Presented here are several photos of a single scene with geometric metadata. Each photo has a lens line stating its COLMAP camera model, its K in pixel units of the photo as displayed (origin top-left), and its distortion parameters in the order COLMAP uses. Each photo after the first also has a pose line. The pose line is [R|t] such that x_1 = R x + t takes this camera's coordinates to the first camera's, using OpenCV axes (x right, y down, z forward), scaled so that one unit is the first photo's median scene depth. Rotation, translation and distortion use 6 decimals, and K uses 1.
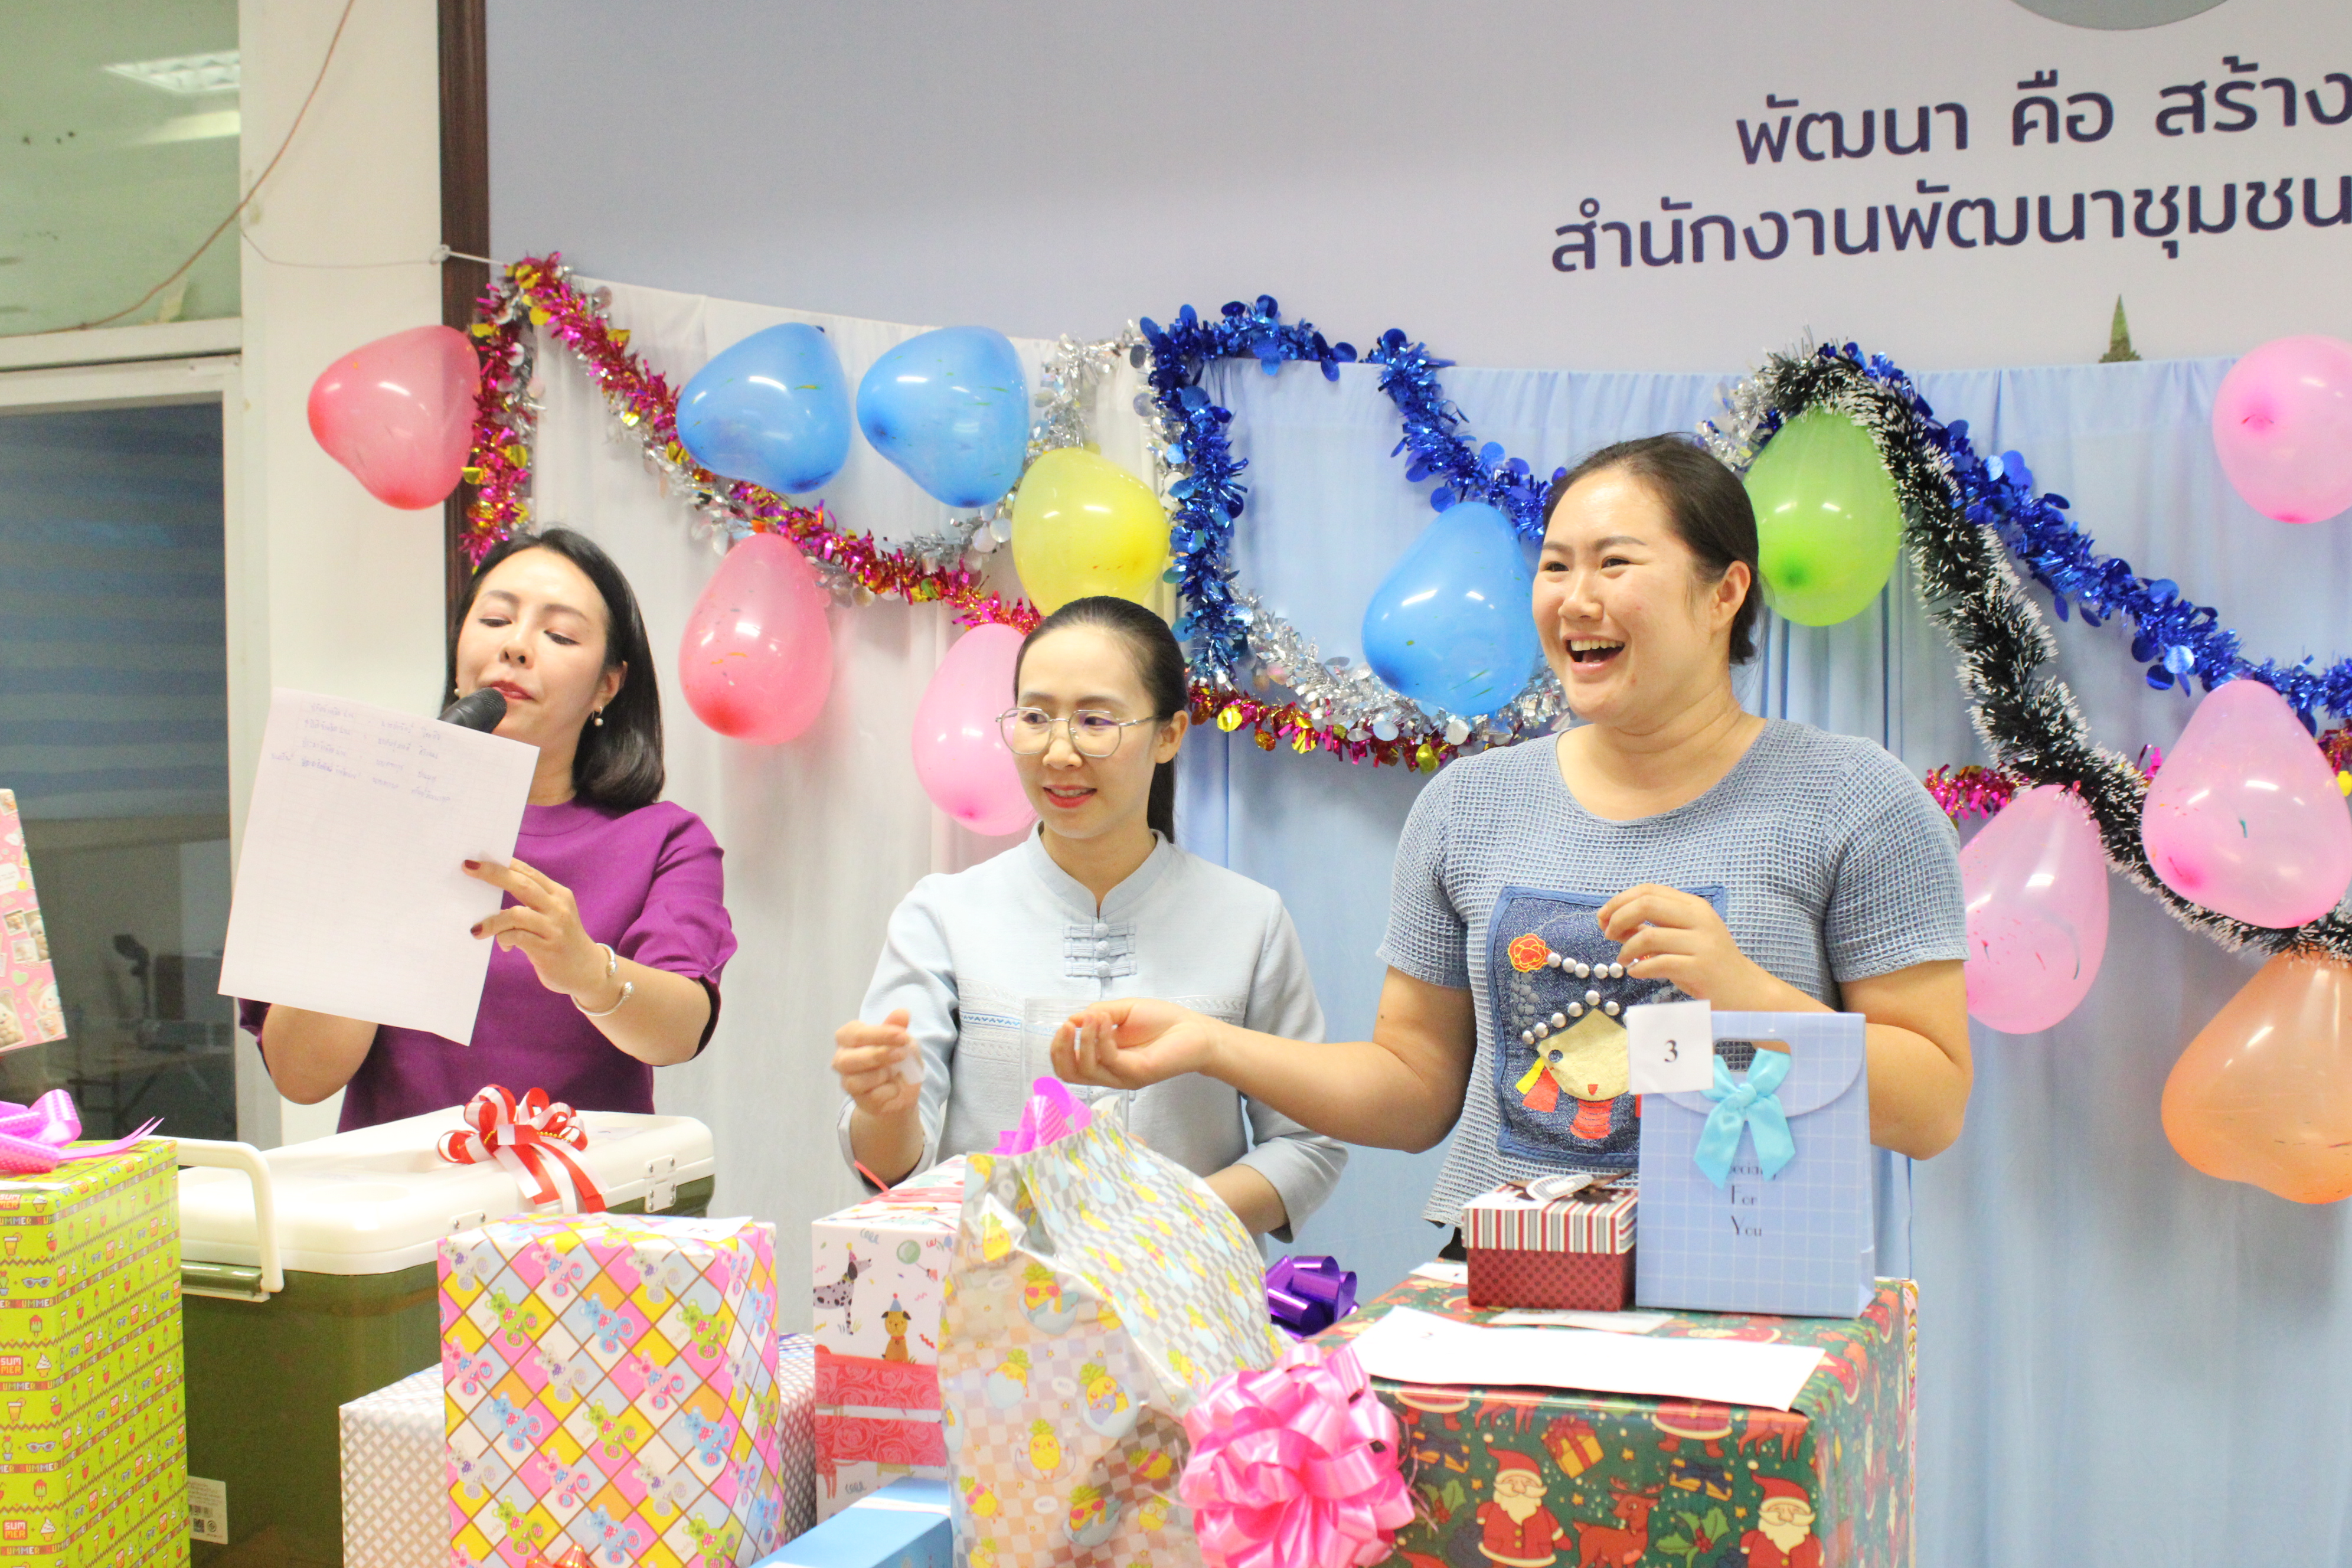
lens RADIAL K [[2696.2, 0, 1176.0], [0, 2696.2, 784.0], [0, 0, 1]] dist [-0.106031, 0.142425]
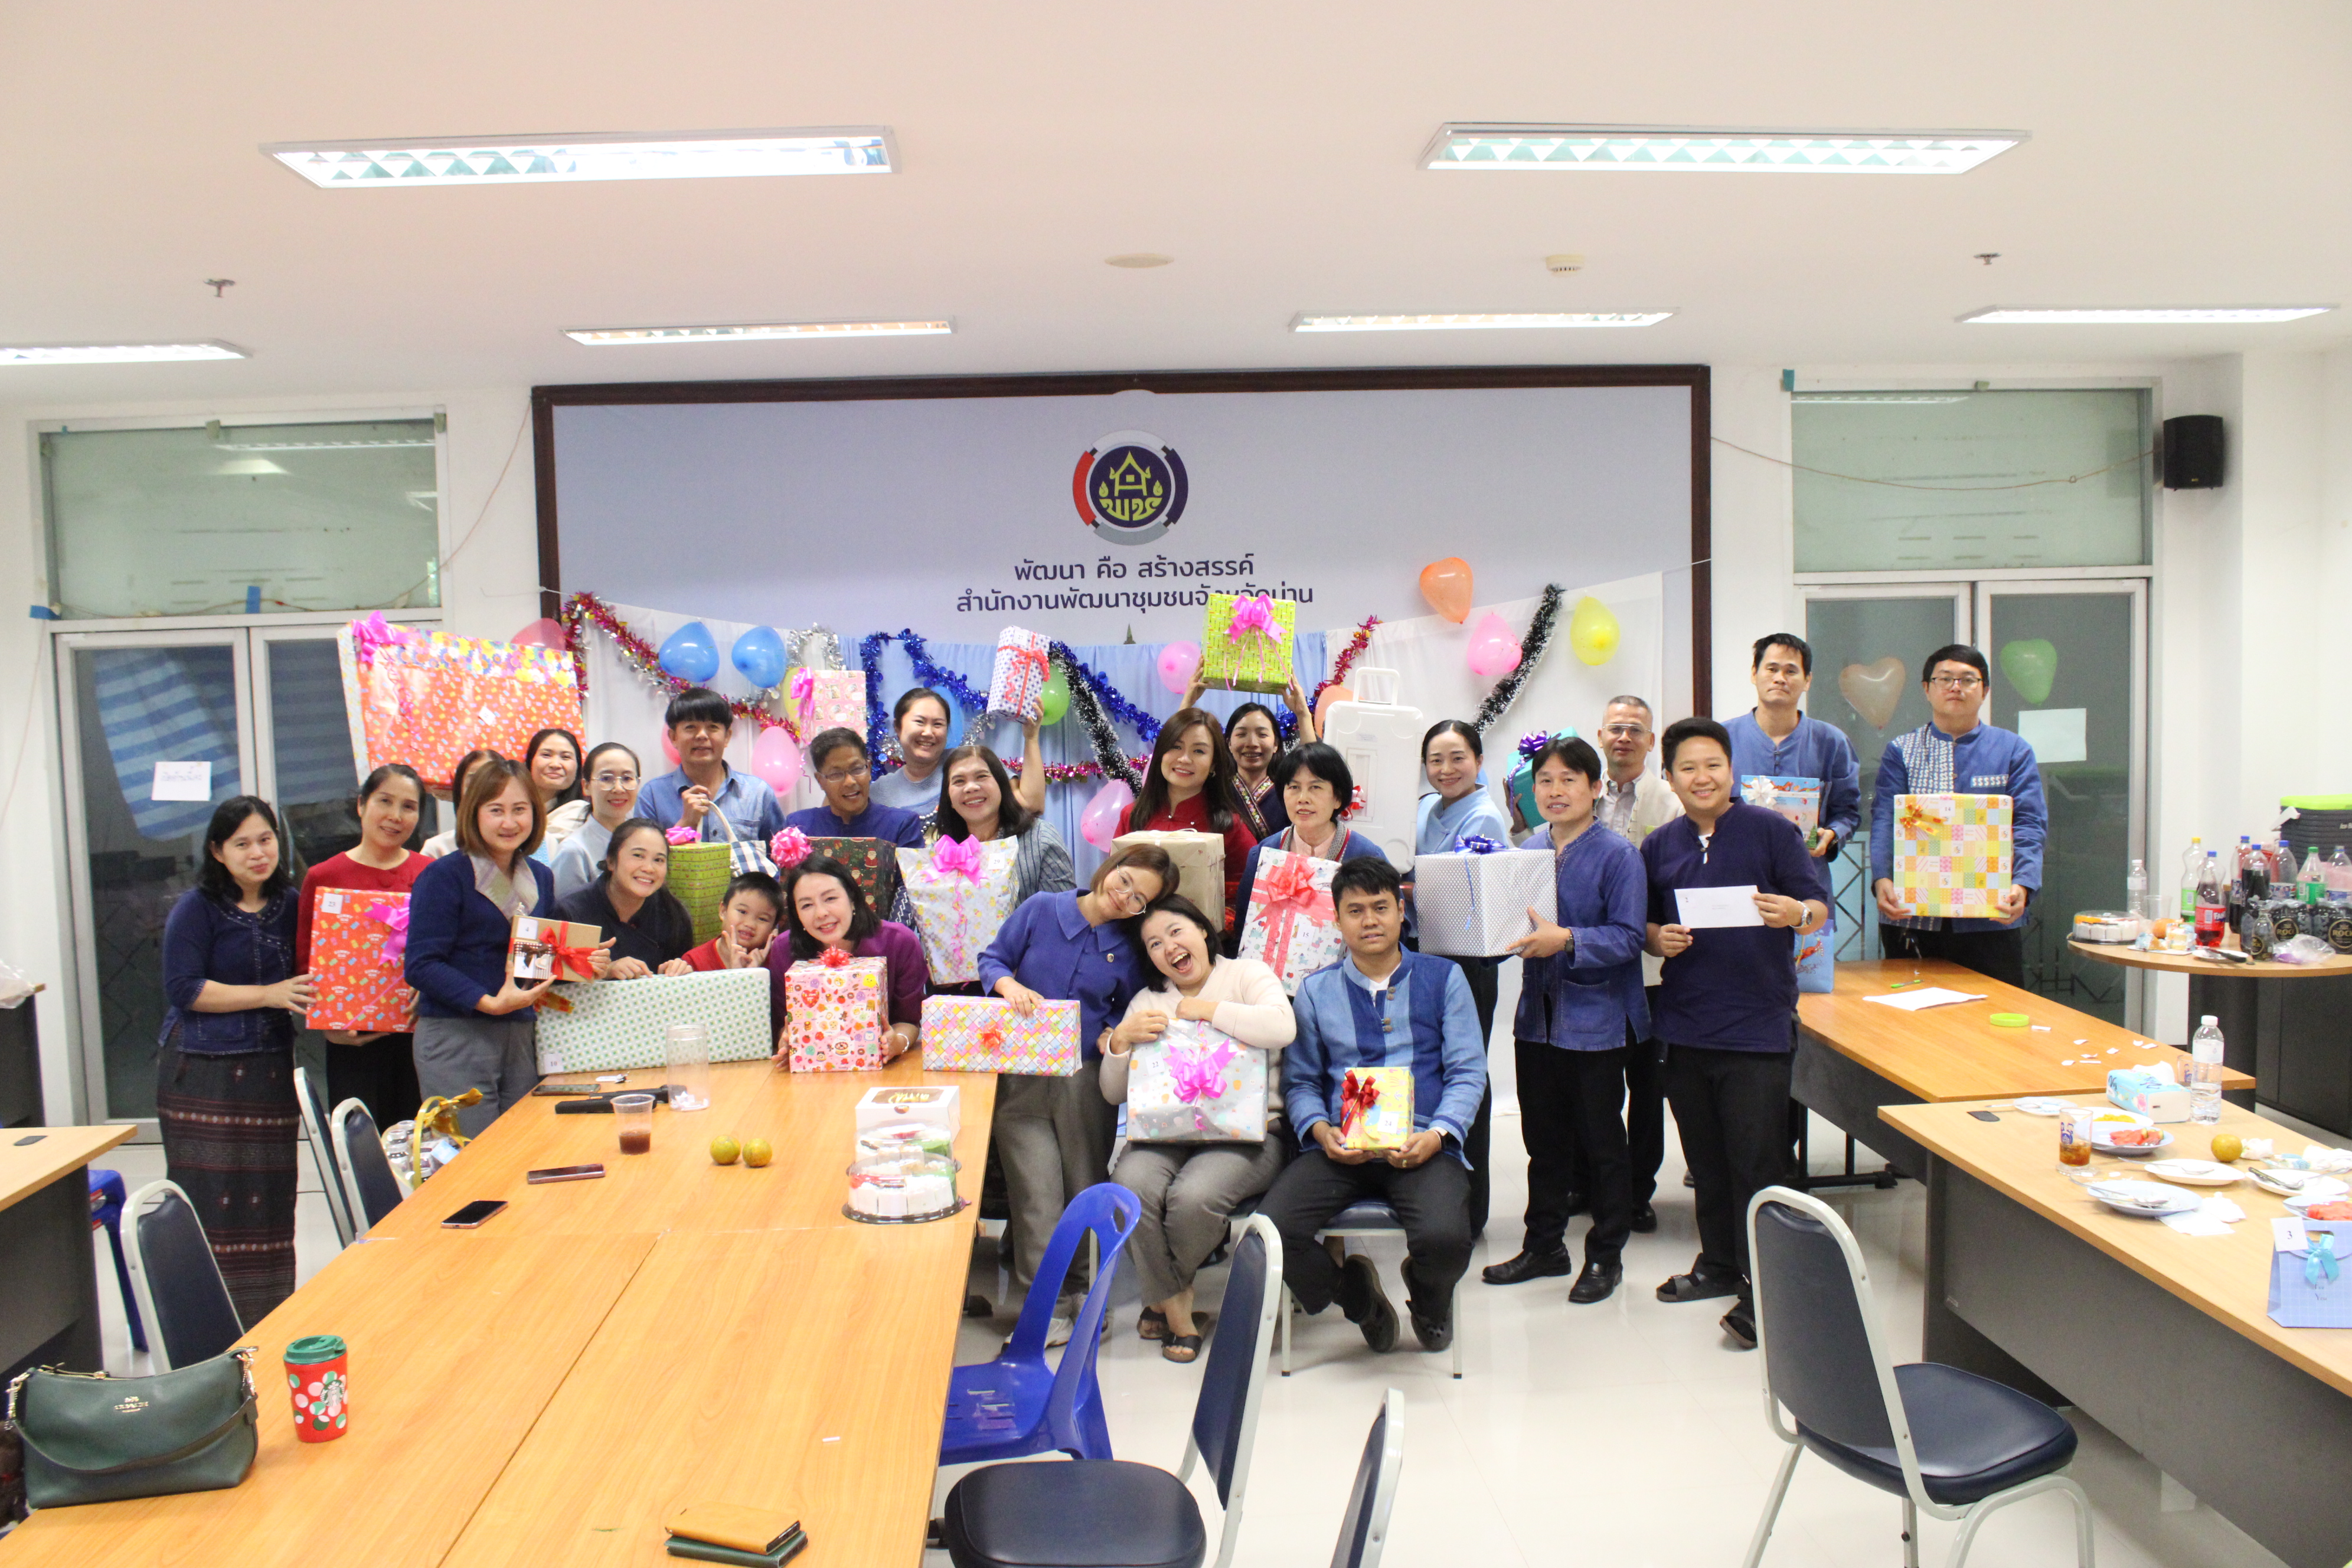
lens RADIAL K [[1944.4, 0, 1176.4], [0, 1944.4, 787.4], [0, 0, 1]] dist [-0.162952, 0.135661]
pose [[0.913179, -0.045457, 0.405016, -0.581208], [0.026943, 0.998320, 0.051300, -0.098388], [-0.406667, -0.035934, 0.912869, -1.245729]]
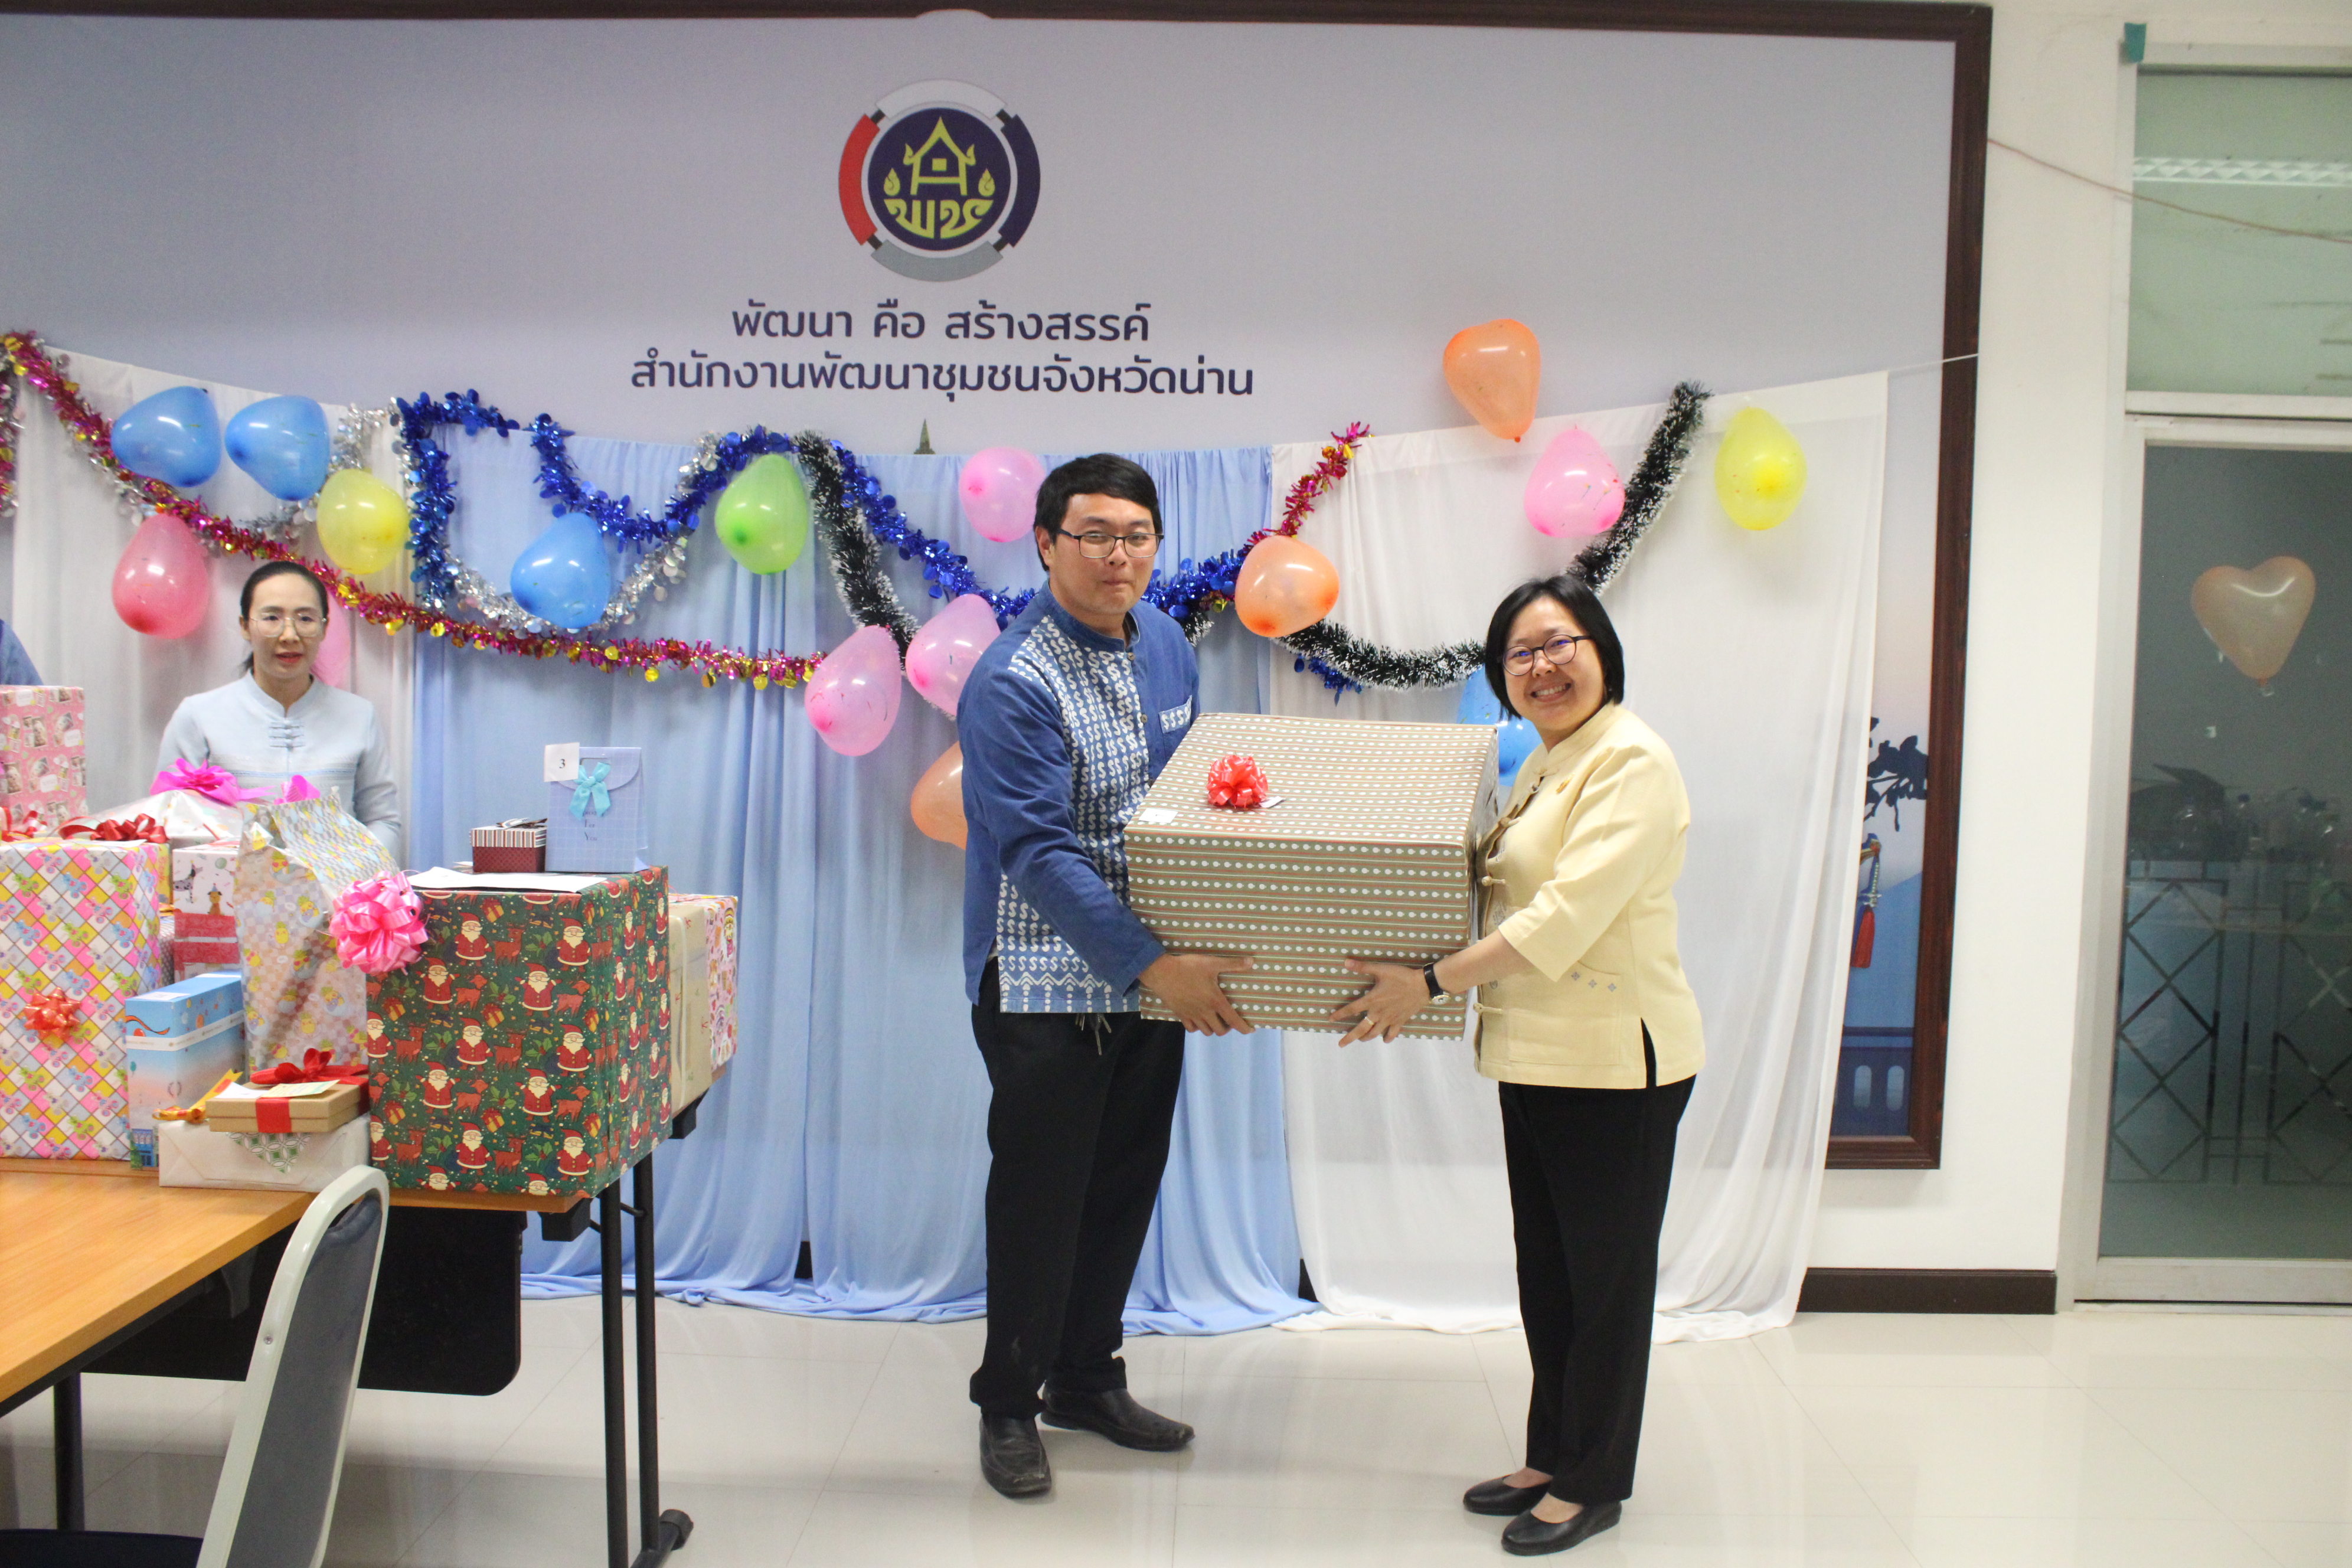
lens RADIAL K [[1944.4, 0, 1176.4], [0, 1944.4, 787.4], [0, 0, 1]] dist [-0.162952, 0.135661]
pose [[0.944516, 0.009610, 0.328326, 0.069912], [-0.024762, 0.998811, 0.042001, 0.017966], [-0.327532, -0.047801, 0.943630, -0.372633]]
